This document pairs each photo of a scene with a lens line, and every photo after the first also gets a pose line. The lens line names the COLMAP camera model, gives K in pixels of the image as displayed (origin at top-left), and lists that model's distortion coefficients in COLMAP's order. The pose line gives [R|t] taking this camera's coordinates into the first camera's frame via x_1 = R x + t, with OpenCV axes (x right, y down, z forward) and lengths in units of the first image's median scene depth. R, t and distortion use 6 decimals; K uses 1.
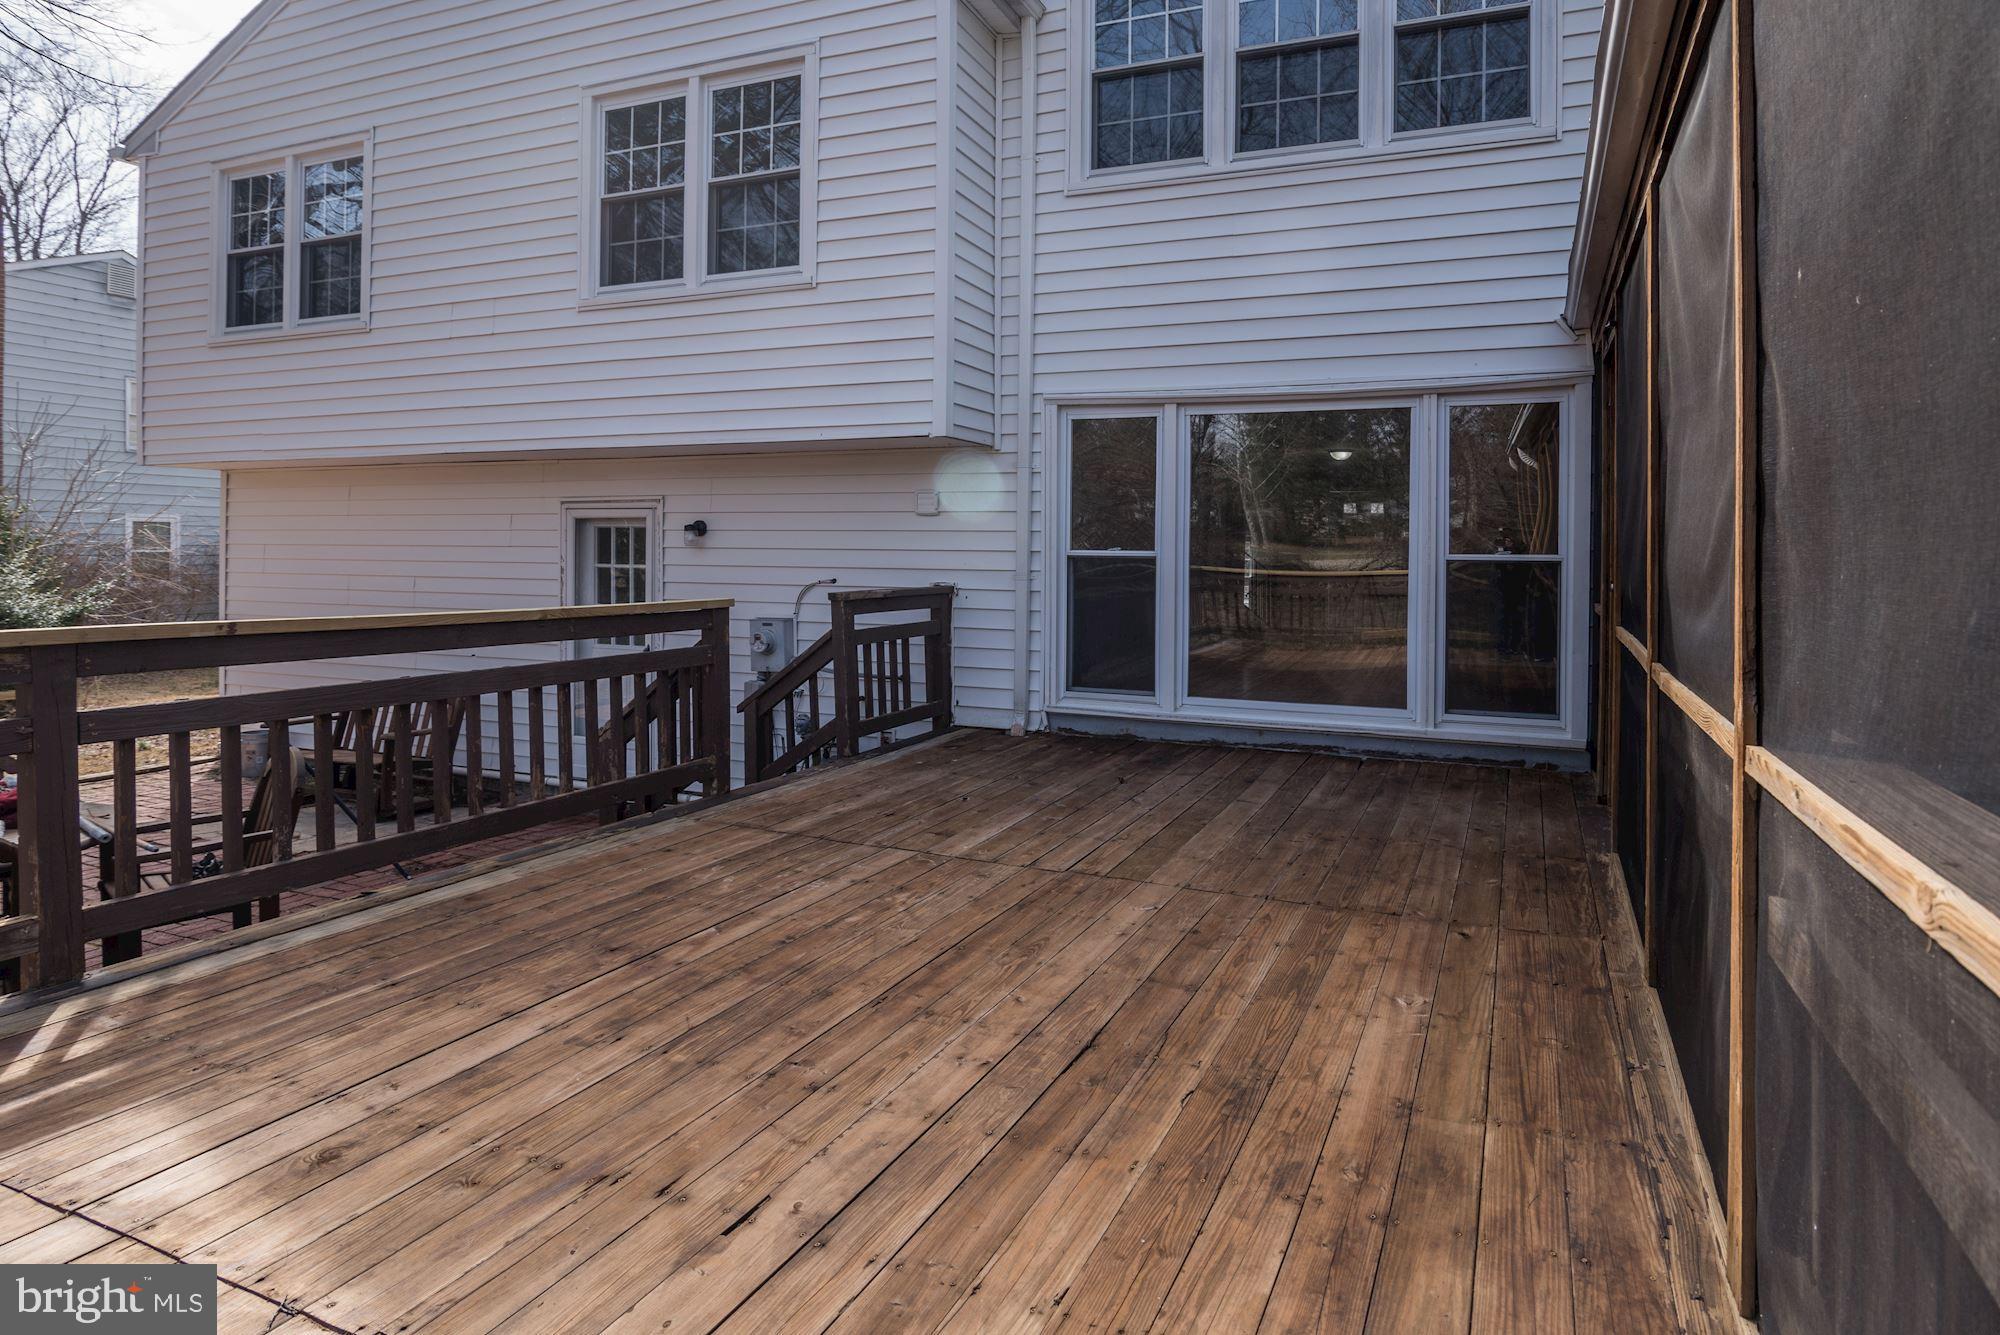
lens RADIAL K [[994.7, 0, 1186.2], [0, 994.7, 556.3], [0, 0, 1]] dist [-0.000130, -0.006322]
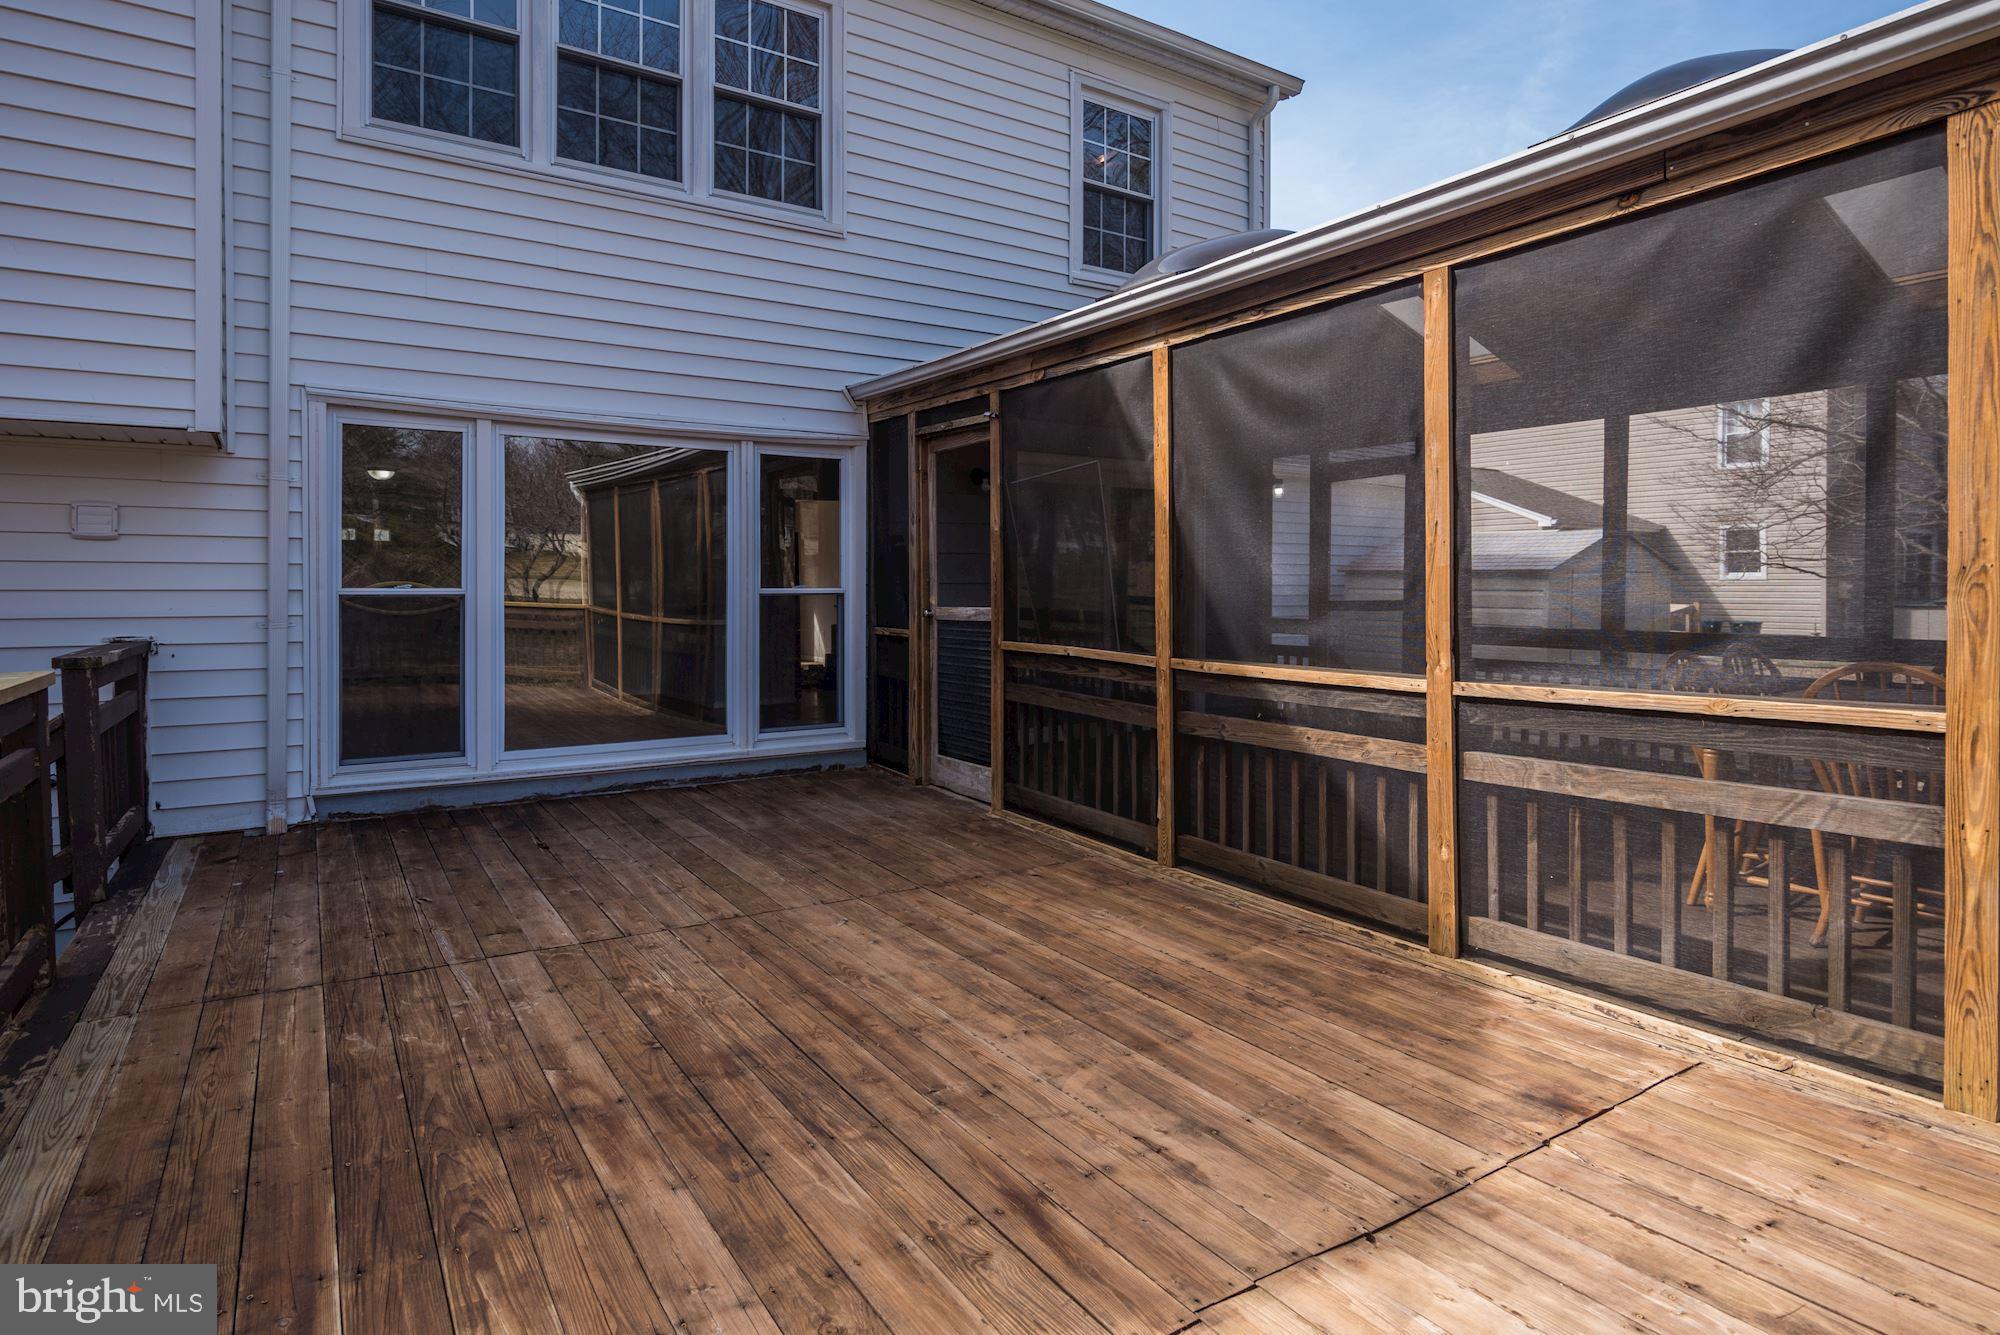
lens RADIAL K [[1034.8, 0, 919.7], [0, 1034.8, 592.3], [0, 0, 1]] dist [-0.003915, -0.001482]
pose [[0.642489, -0.013886, 0.766169, -0.499764], [0.009115, 0.999904, 0.010479, -0.007921], [-0.766241, 0.000251, 0.642553, 0.131286]]
